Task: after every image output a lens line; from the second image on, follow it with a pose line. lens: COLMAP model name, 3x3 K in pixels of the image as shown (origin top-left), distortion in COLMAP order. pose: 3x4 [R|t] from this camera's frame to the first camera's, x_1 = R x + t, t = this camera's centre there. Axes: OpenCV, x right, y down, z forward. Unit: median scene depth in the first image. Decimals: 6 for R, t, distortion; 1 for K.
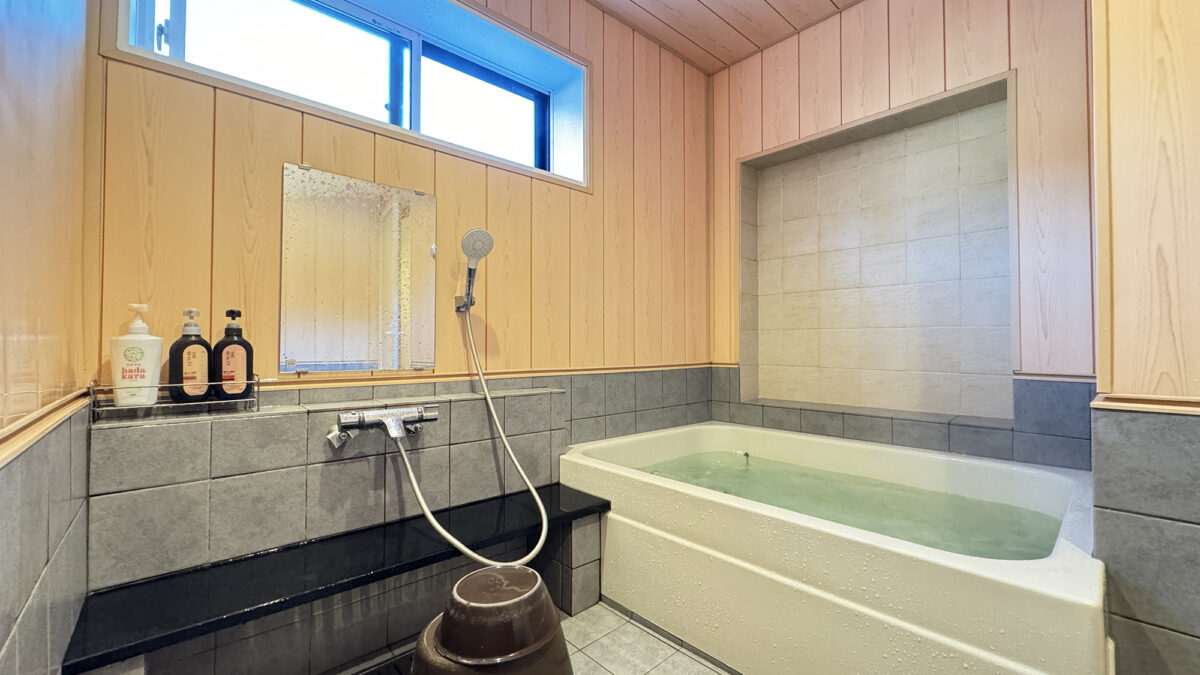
lens RADIAL K [[484.0, 0, 600.0], [0, 484.0, 337.5], [0, 0, 1]] dist [0.000039, -0.000004]
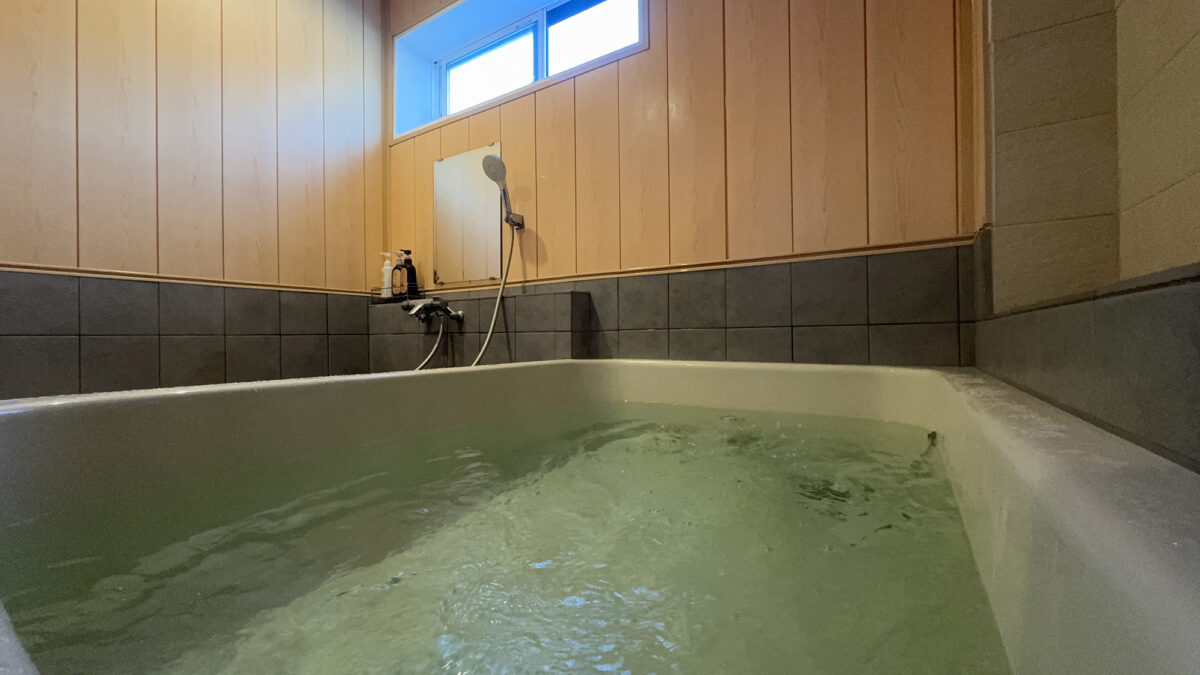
lens RADIAL K [[466.8, 0, 600.0], [0, 466.8, 337.5], [0, 0, 1]] dist [-0.000479, -0.000083]
pose [[0.256041, -0.000866, -0.966666, 0.829845], [0.025338, 0.999662, 0.005815, 0.200924], [0.966334, -0.025983, 0.255976, 0.847047]]
